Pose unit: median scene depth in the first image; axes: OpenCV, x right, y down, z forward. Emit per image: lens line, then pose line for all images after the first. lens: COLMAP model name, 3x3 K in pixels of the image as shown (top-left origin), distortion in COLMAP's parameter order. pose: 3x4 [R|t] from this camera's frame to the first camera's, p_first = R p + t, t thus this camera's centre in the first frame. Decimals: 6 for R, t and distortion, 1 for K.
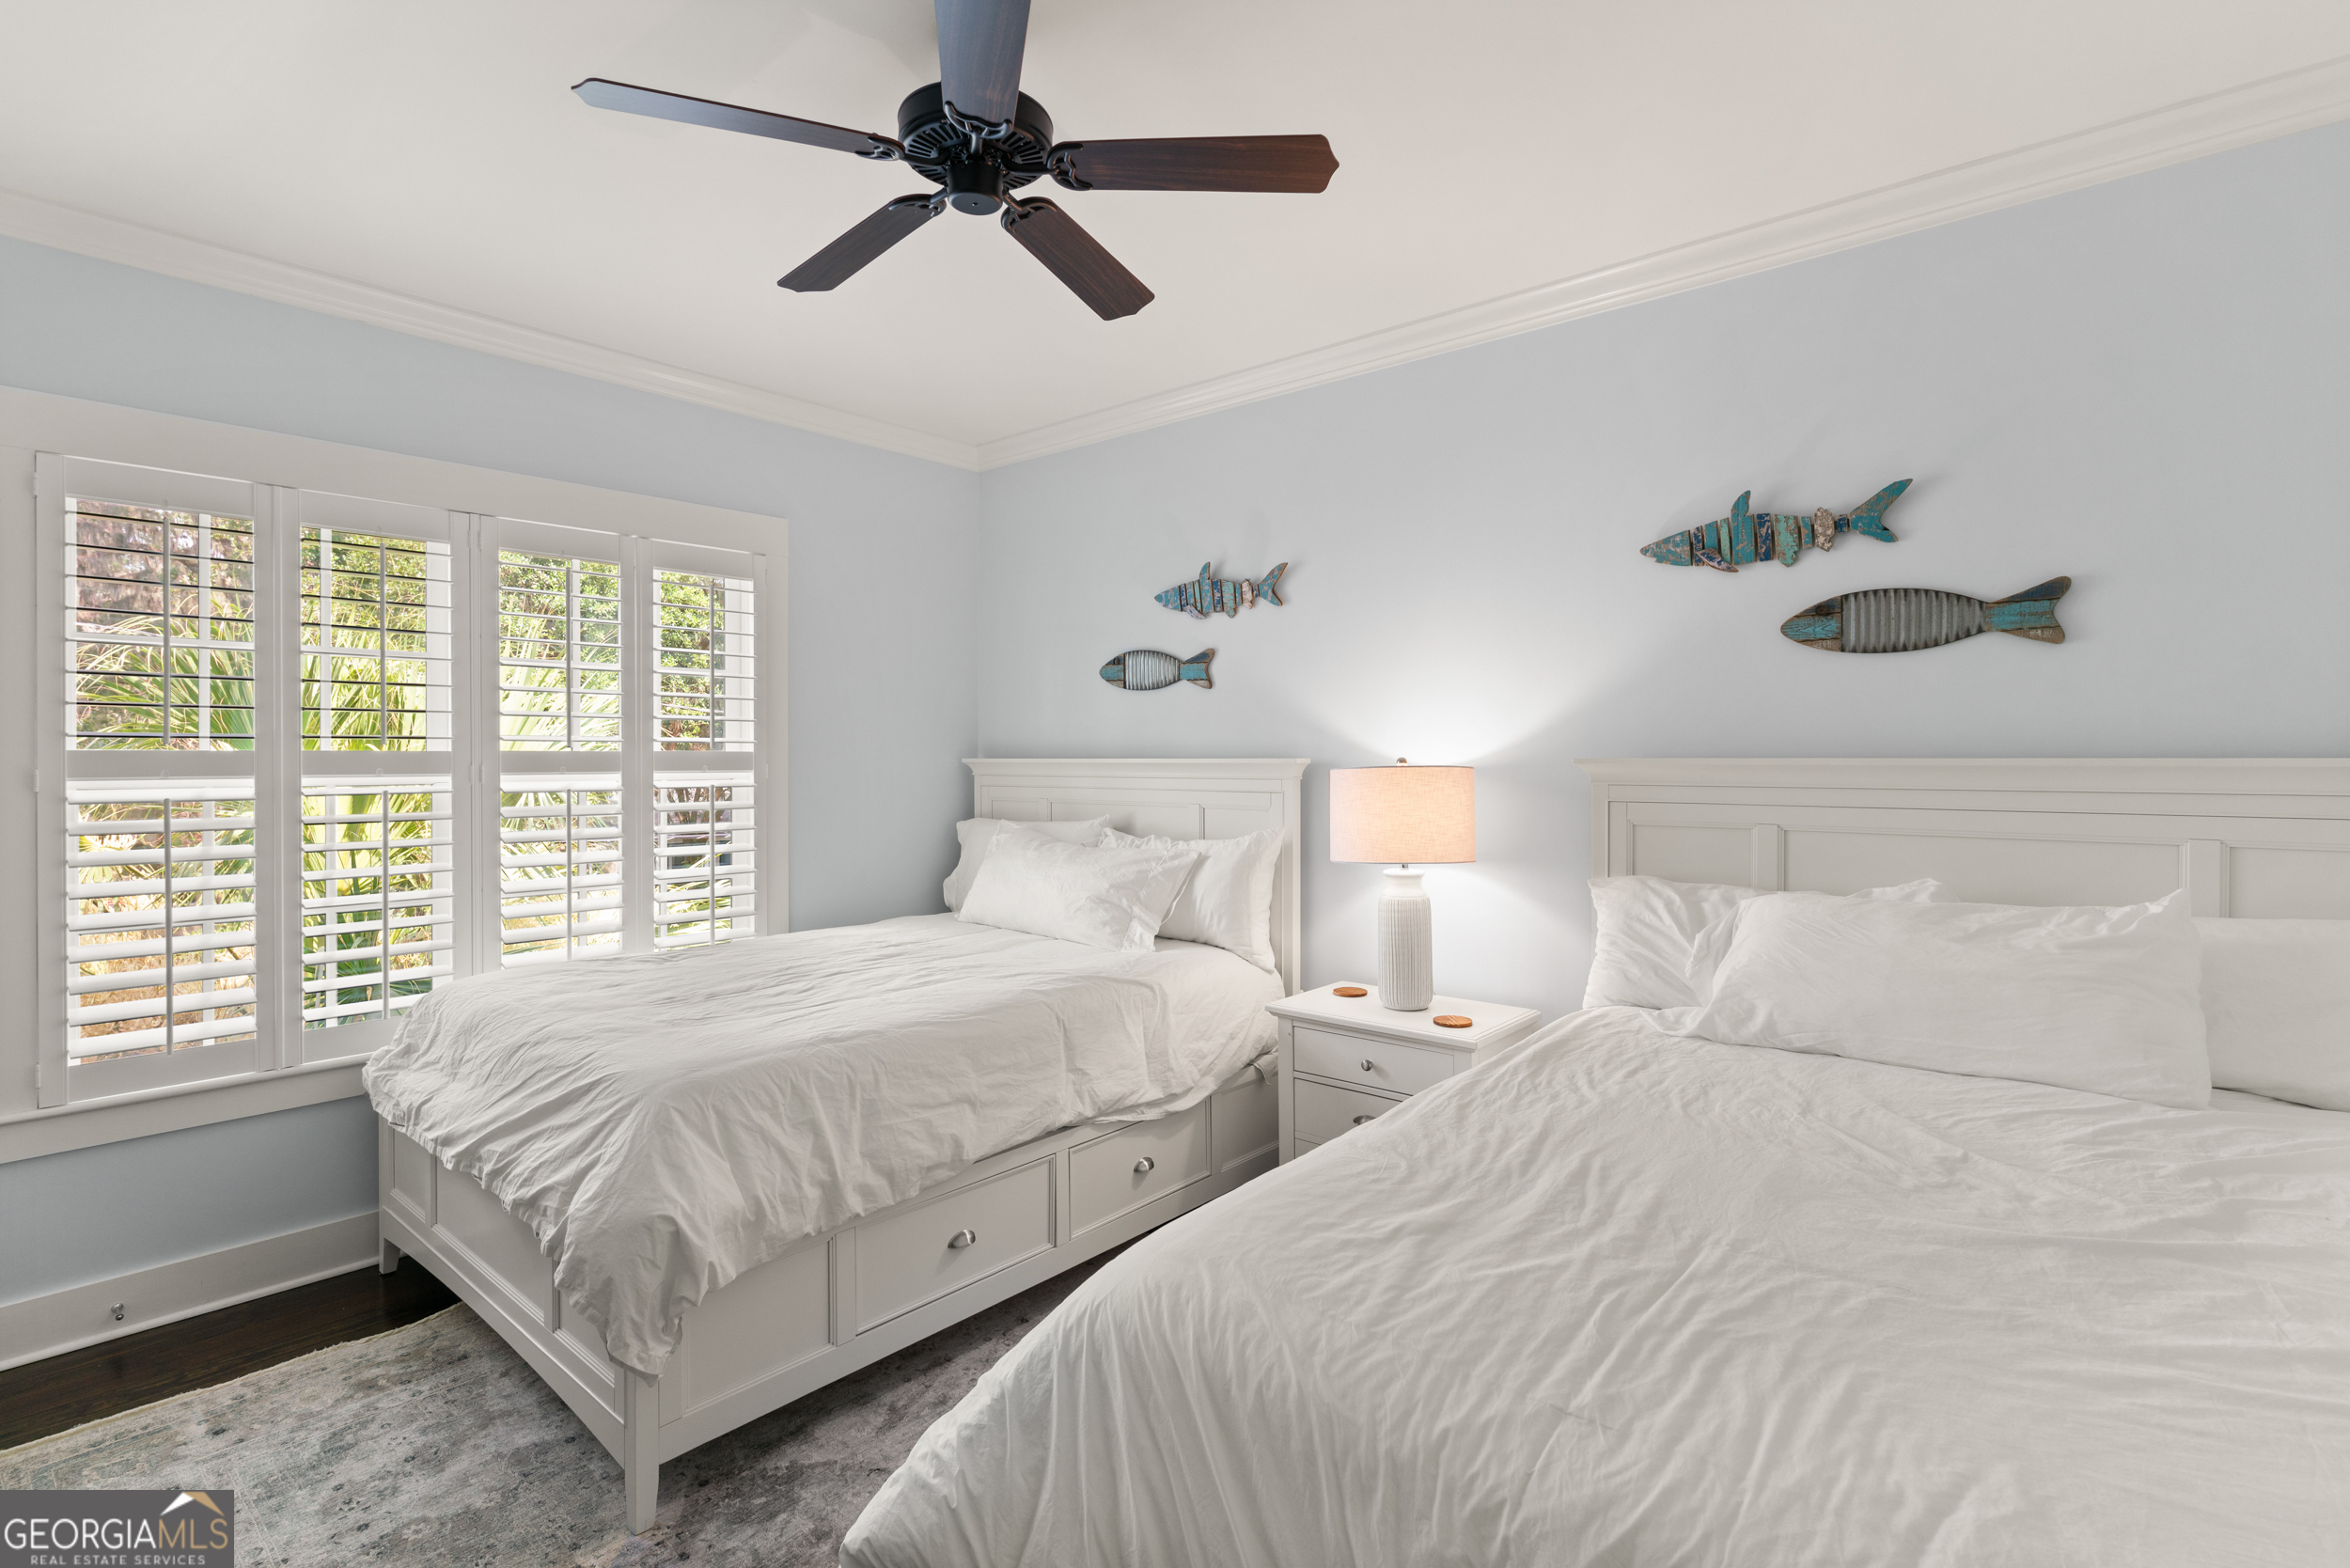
lens RADIAL K [[1130.3, 0, 1162.1], [0, 1130.3, 741.3], [0, 0, 1]] dist [-0.004096, -0.001103]
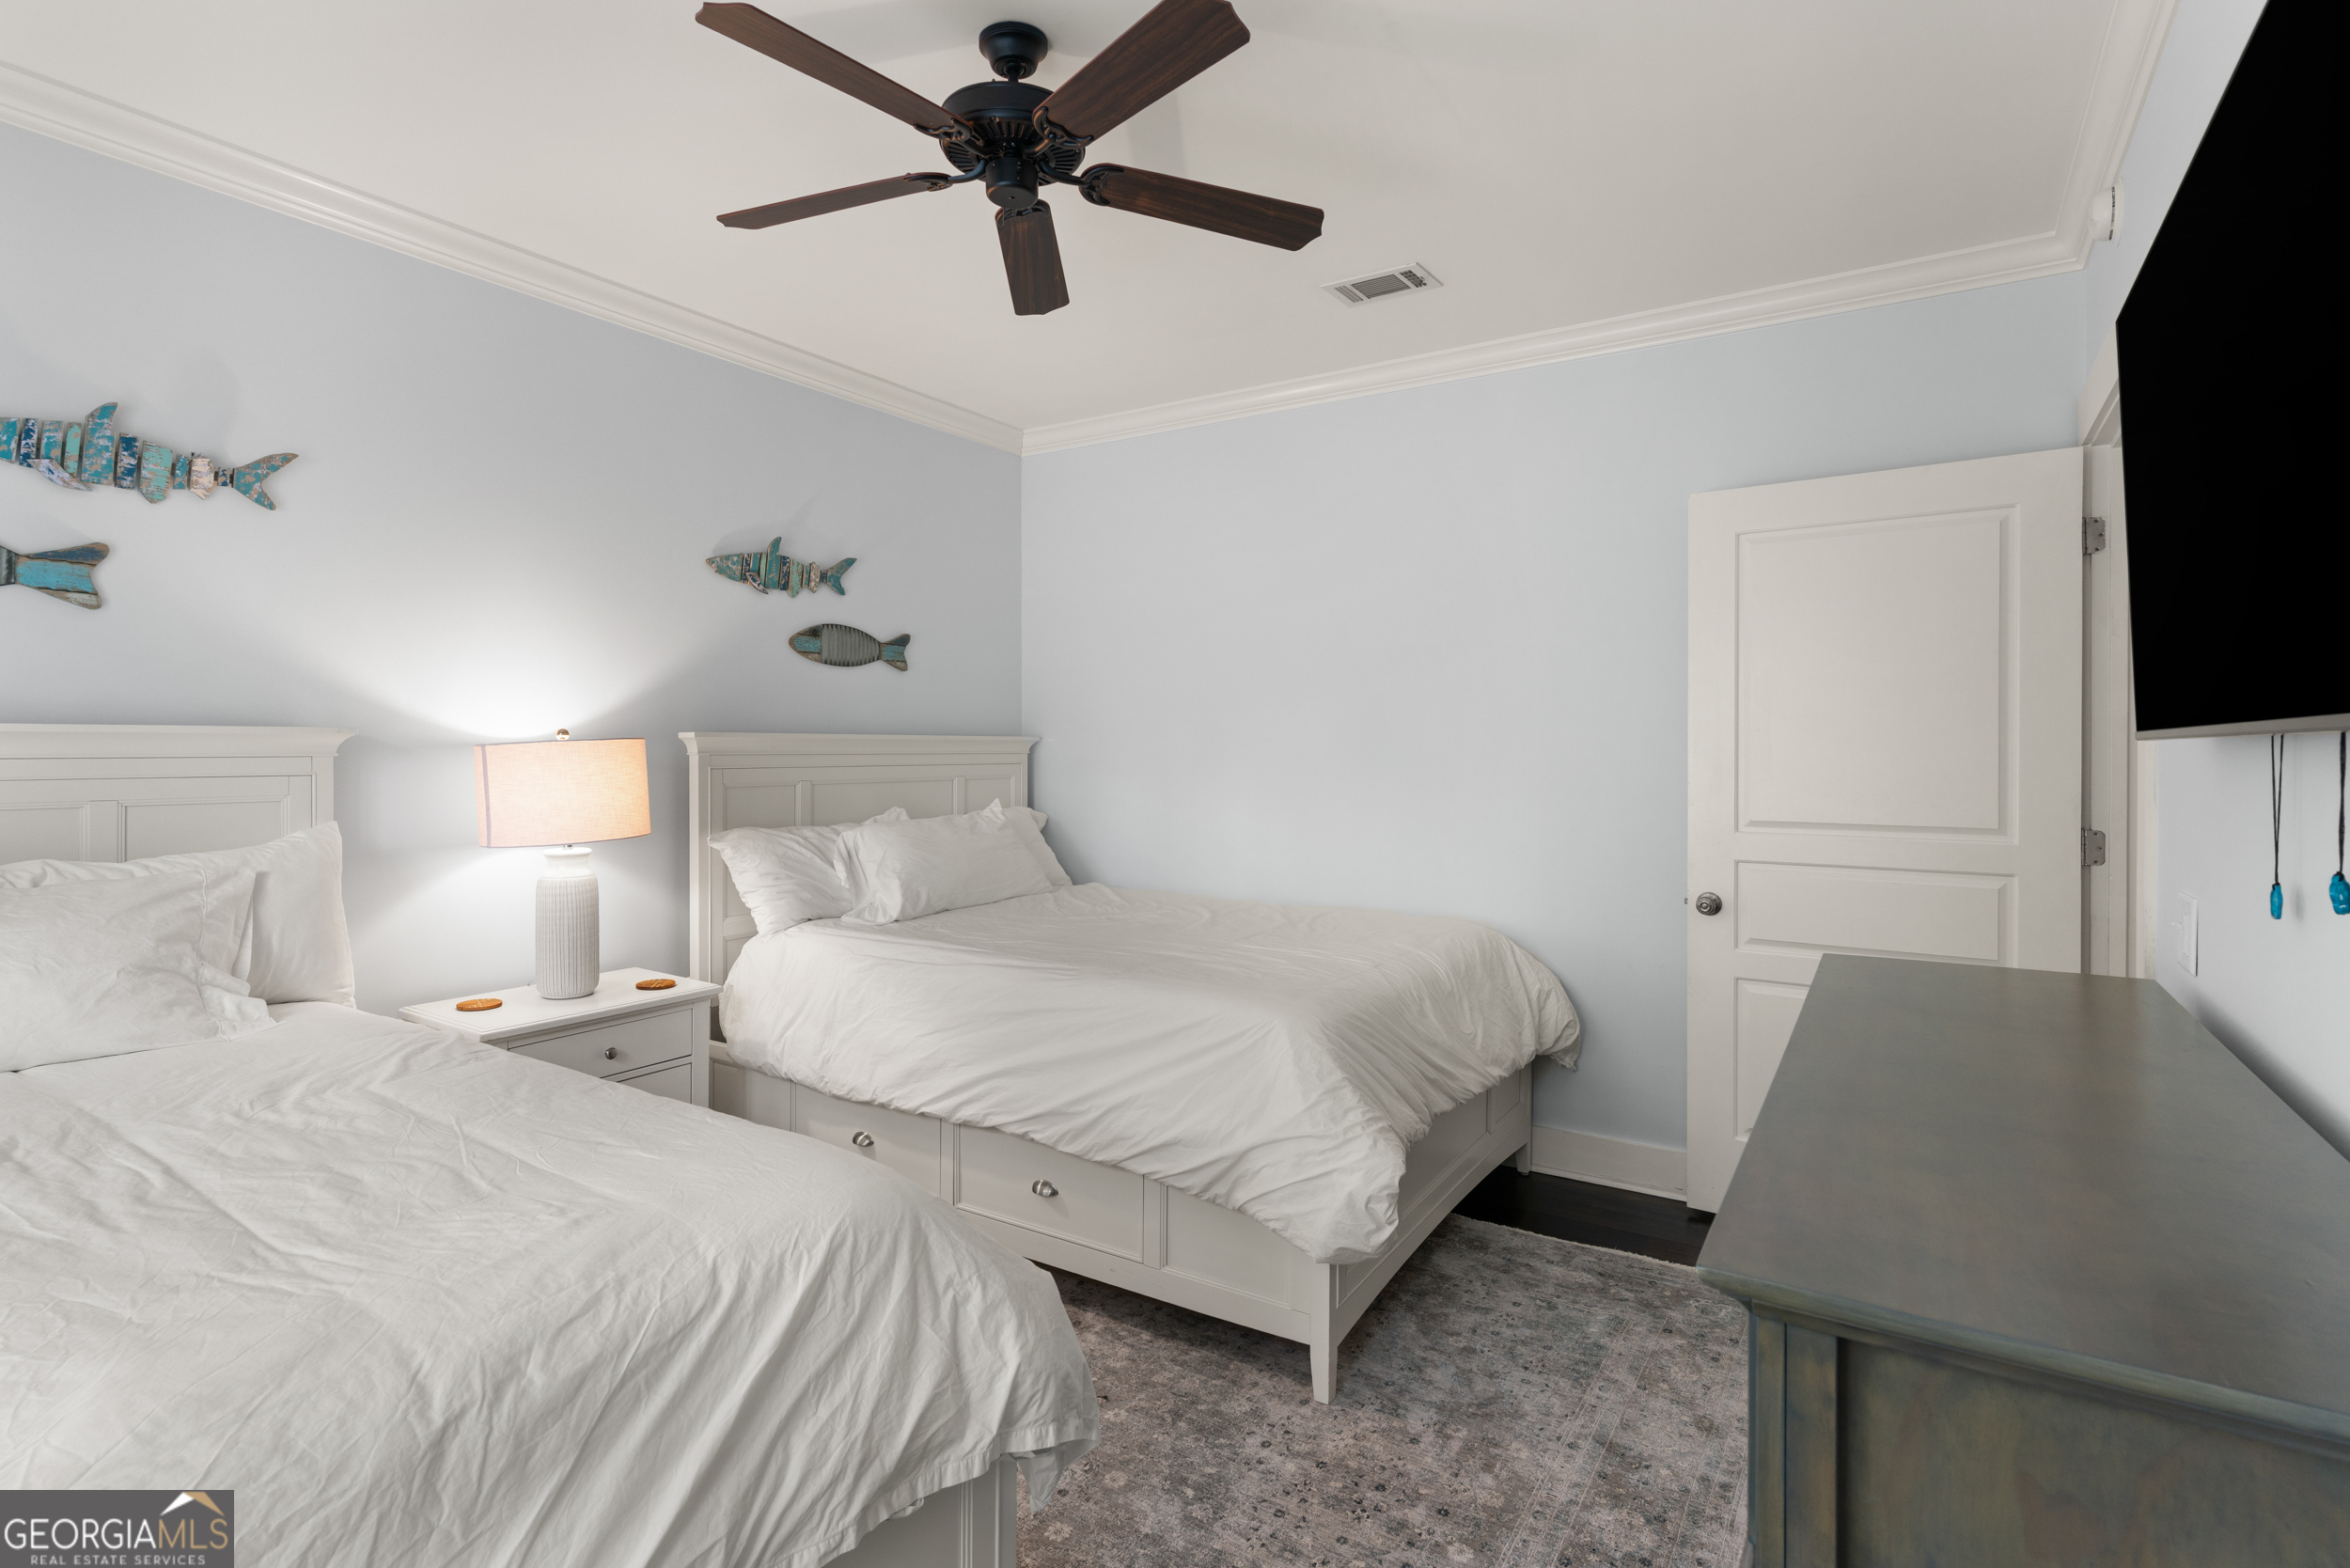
lens RADIAL K [[1130.3, 0, 1162.1], [0, 1130.3, 741.3], [0, 0, 1]] dist [-0.004096, -0.001103]
pose [[-0.142751, -0.001658, 0.989757, -0.881013], [-0.024277, 0.999704, -0.001827, 0.015337], [-0.989461, -0.024289, -0.142749, 0.723348]]
